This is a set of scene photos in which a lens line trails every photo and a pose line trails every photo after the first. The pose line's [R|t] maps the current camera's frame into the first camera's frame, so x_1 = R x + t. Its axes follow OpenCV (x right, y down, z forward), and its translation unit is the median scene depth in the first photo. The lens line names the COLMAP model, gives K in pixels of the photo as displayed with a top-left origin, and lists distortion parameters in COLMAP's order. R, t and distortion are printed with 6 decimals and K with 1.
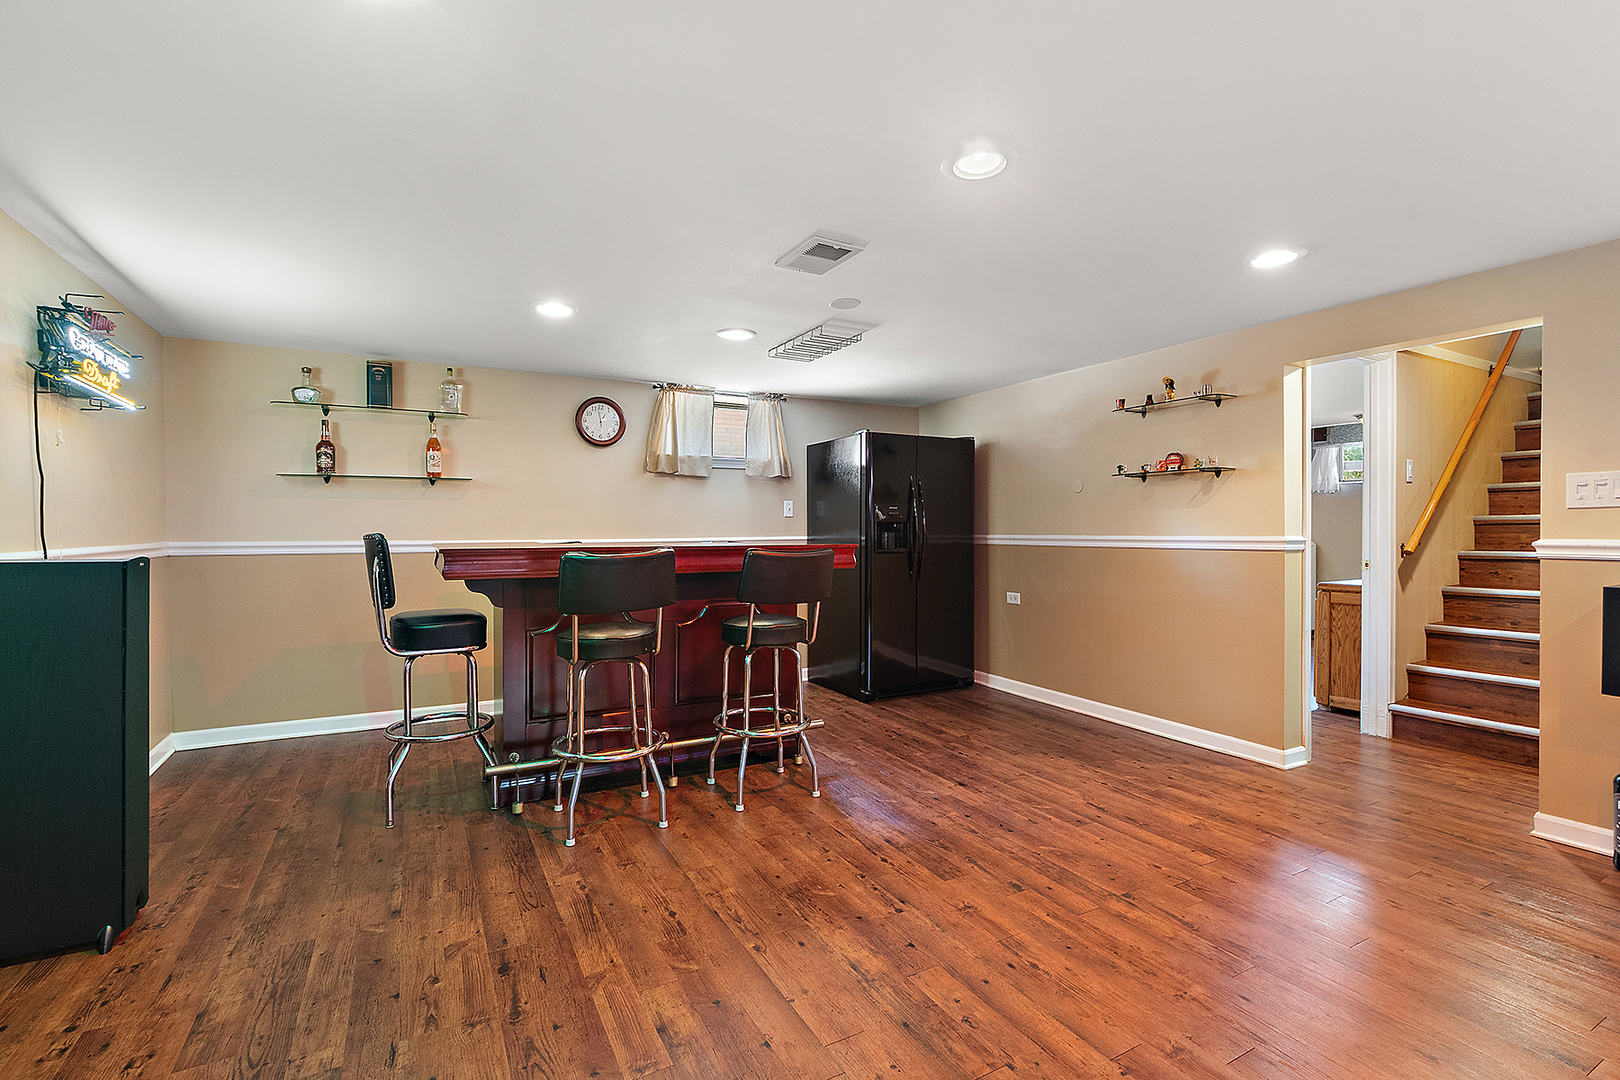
lens RADIAL K [[723.1, 0, 808.9], [0, 723.1, 534.3], [0, 0, 1]] dist [0.015215, -0.000771]
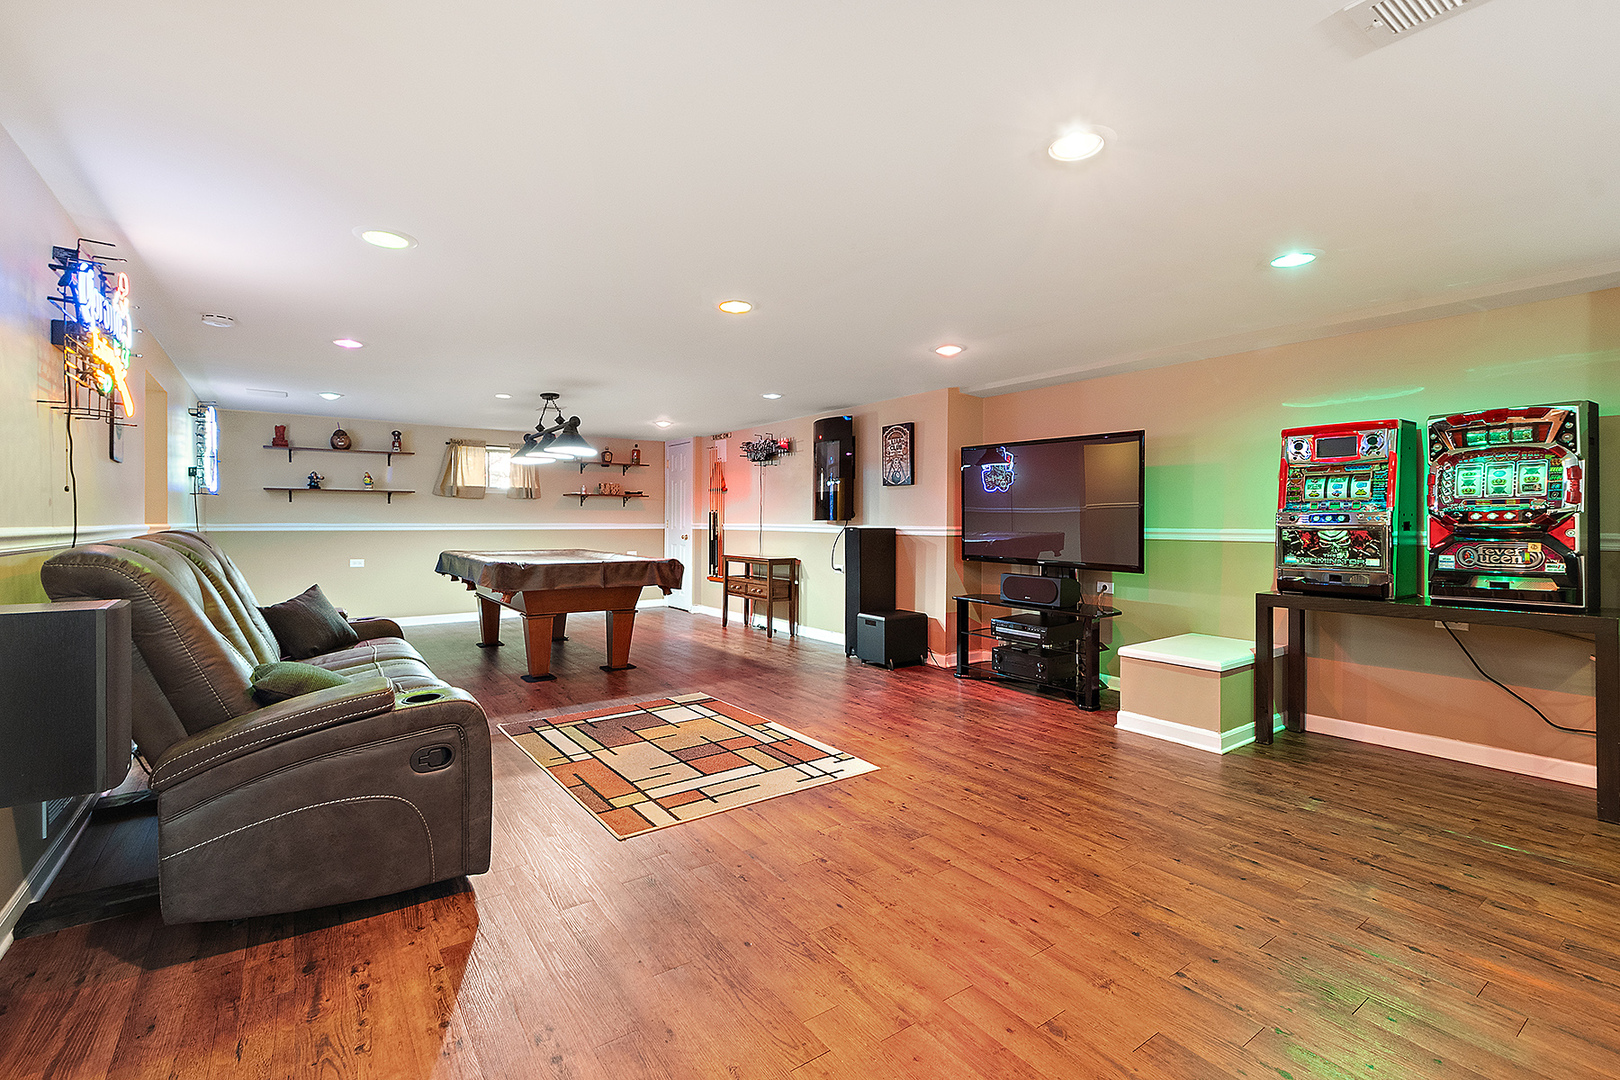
lens RADIAL K [[723.1, 0, 811.9], [0, 723.1, 528.4], [0, 0, 1]] dist [0.015215, -0.000771]
pose [[-0.993273, -0.005581, -0.115665, 0.720432], [-0.007488, 0.999843, 0.016053, 0.000274], [0.115558, 0.016811, -0.993159, 1.990084]]
